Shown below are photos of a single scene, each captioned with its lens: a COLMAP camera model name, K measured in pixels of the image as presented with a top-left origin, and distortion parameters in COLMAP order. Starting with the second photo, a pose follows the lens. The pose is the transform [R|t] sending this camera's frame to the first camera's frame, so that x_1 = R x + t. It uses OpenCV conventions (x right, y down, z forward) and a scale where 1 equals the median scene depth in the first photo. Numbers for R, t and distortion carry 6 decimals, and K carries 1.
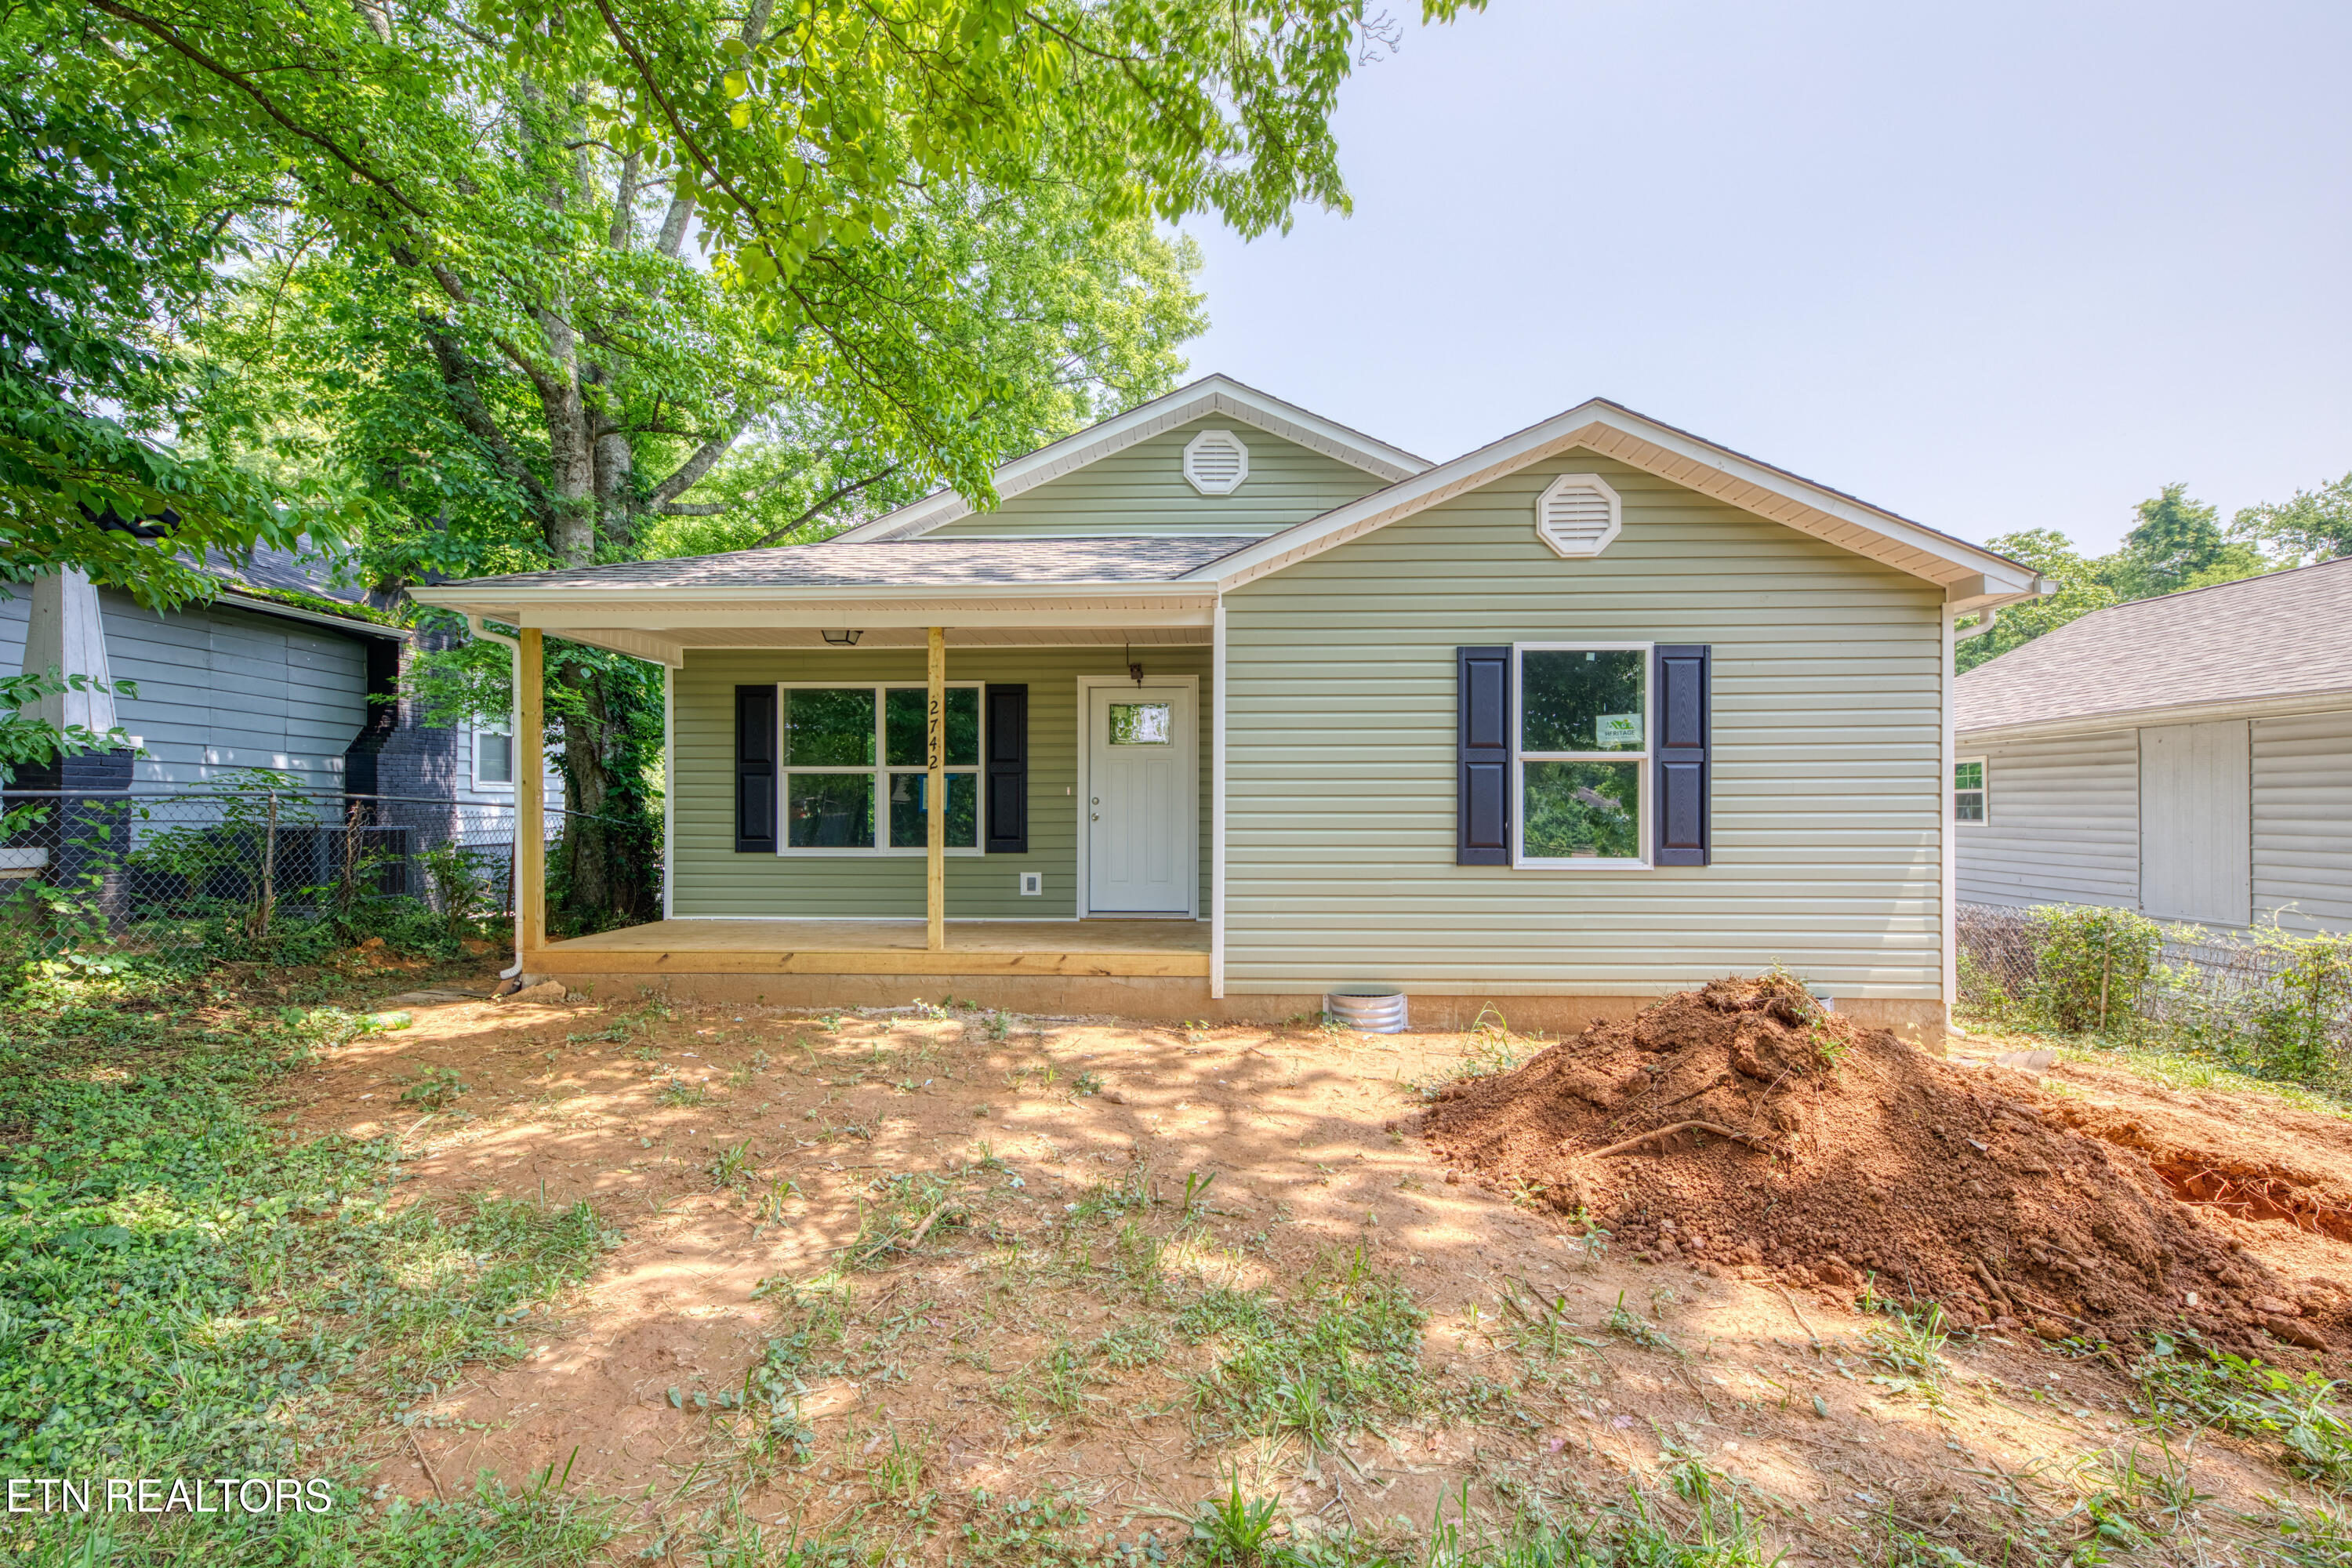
lens RADIAL K [[994.5, 0, 1171.9], [0, 994.5, 795.3], [0, 0, 1]] dist [-0.000631, 0.000439]
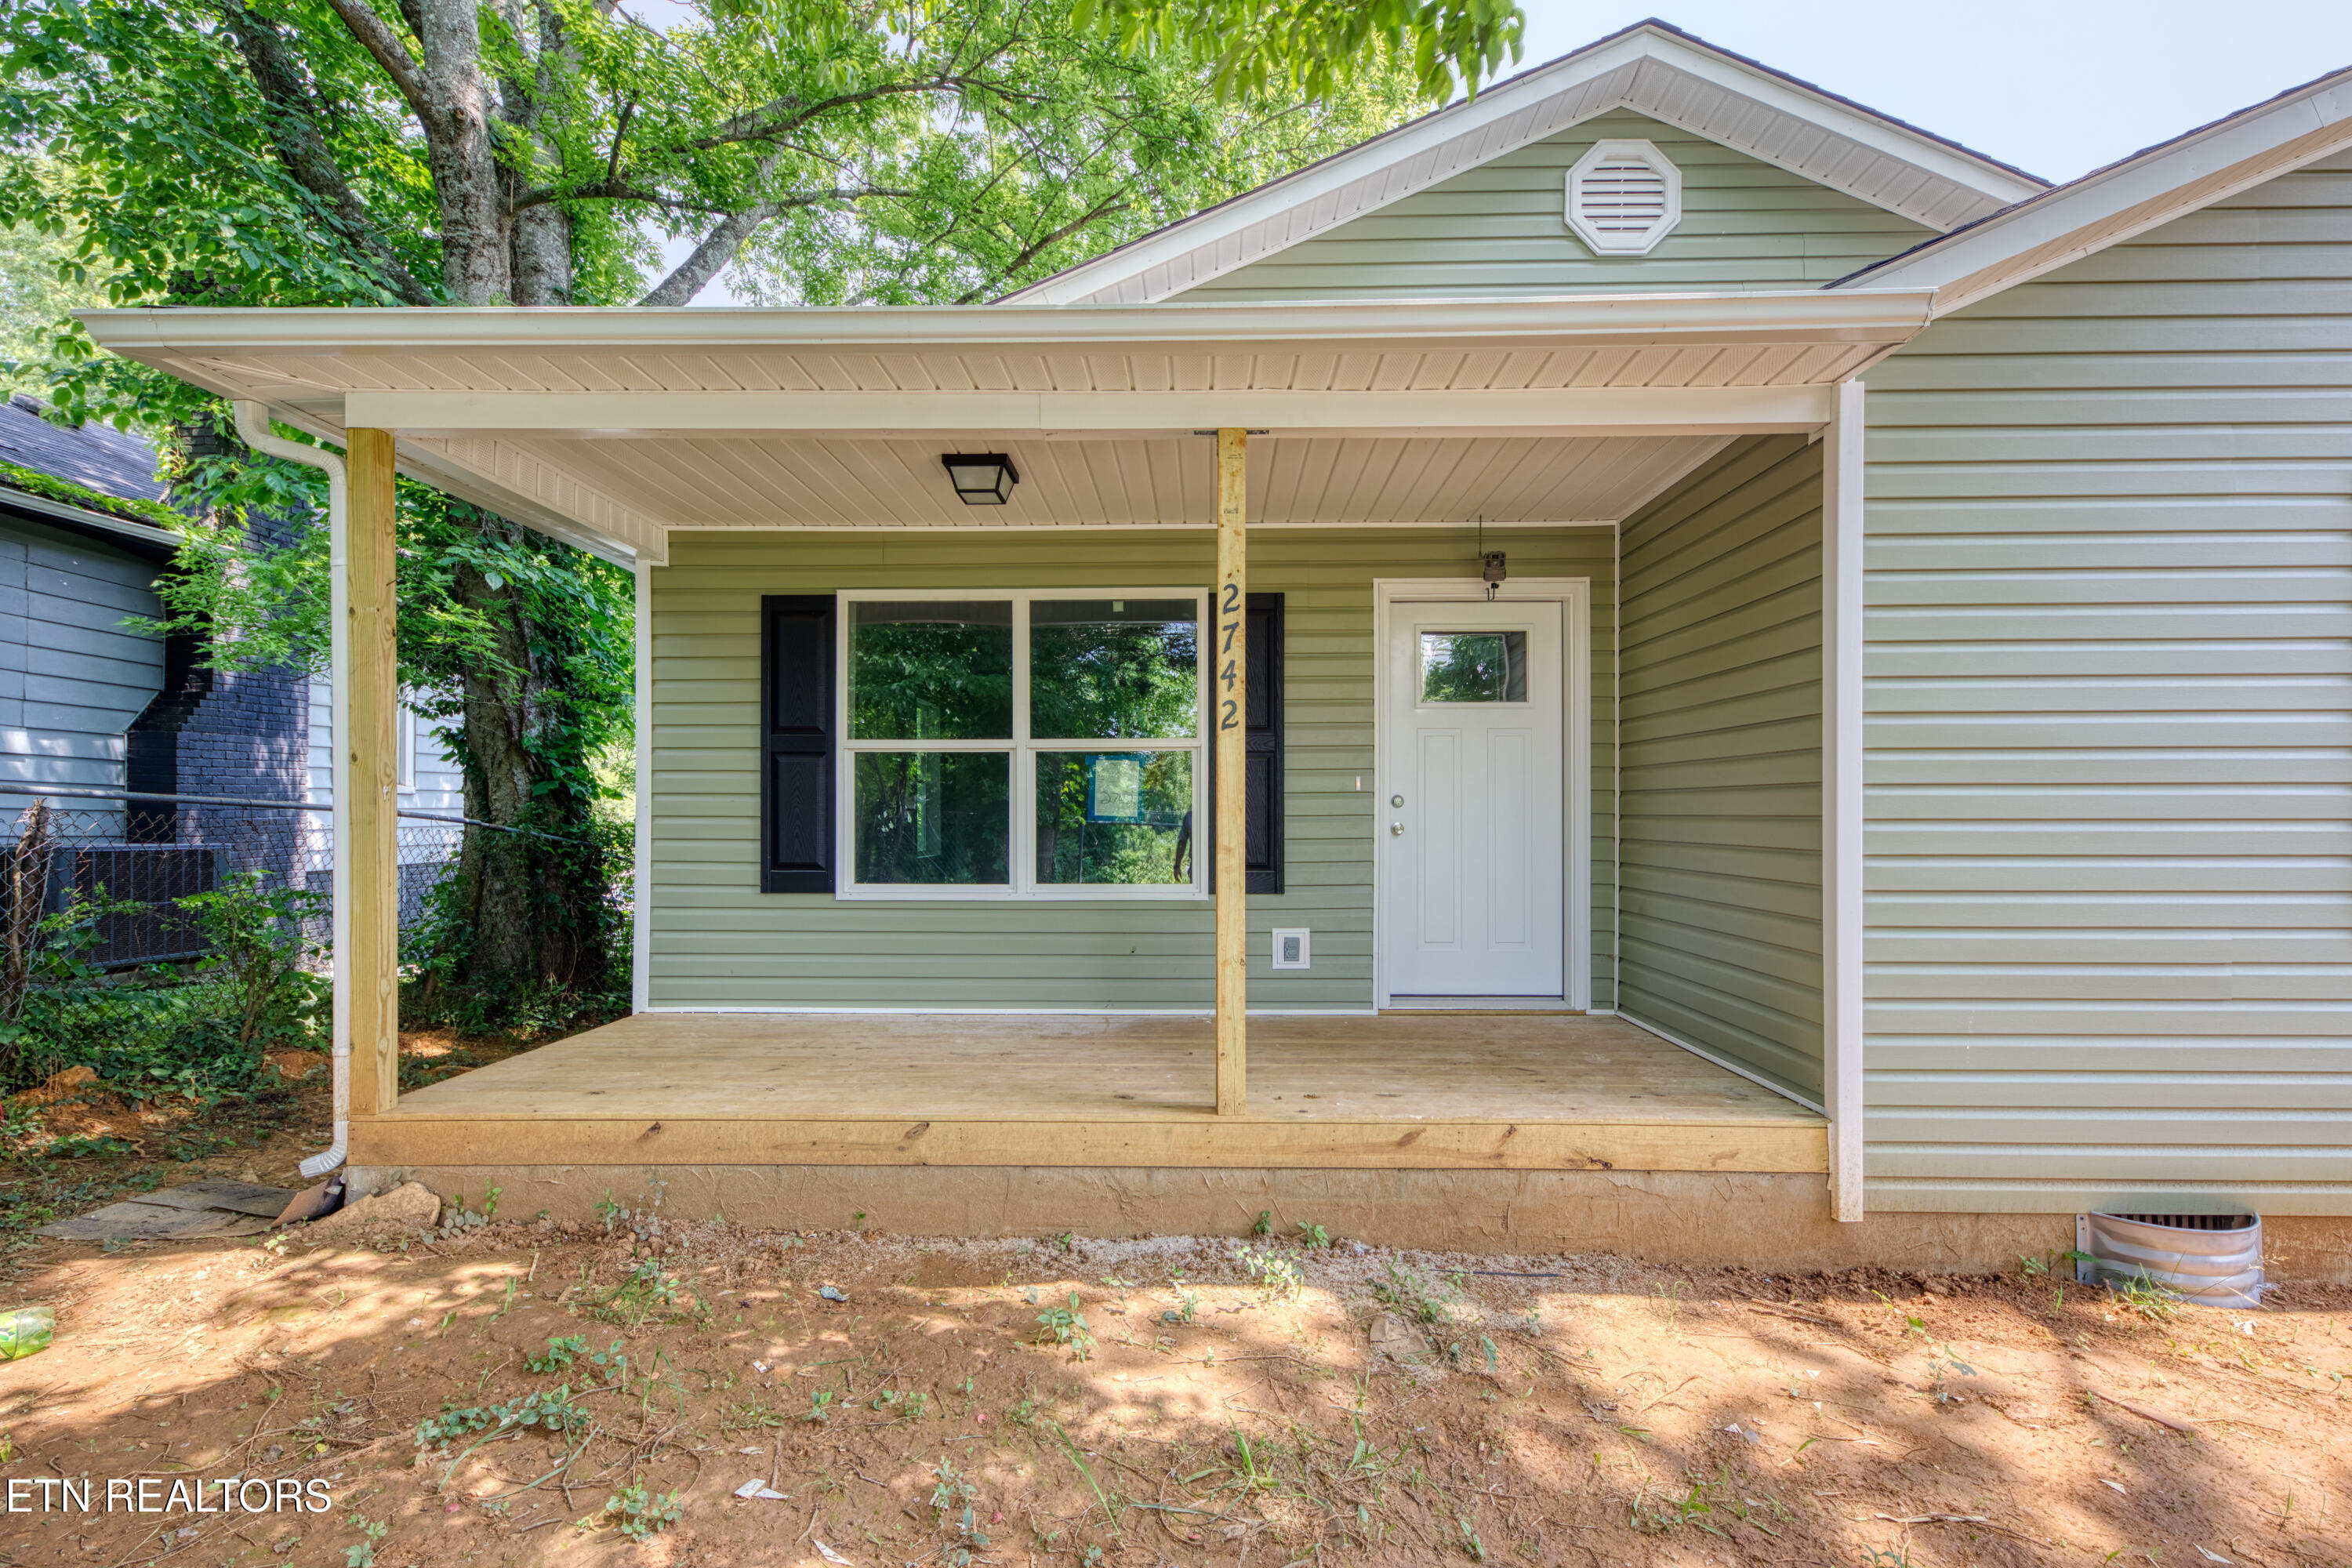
lens RADIAL K [[1112.9, 0, 1175.7], [0, 1112.9, 797.0], [0, 0, 1]] dist [0.003405, -0.001445]
pose [[0.999969, 0.000156, 0.007917, -0.209509], [-0.000115, 0.999986, -0.005268, 0.006652], [-0.007918, 0.005267, 0.999955, 0.368945]]
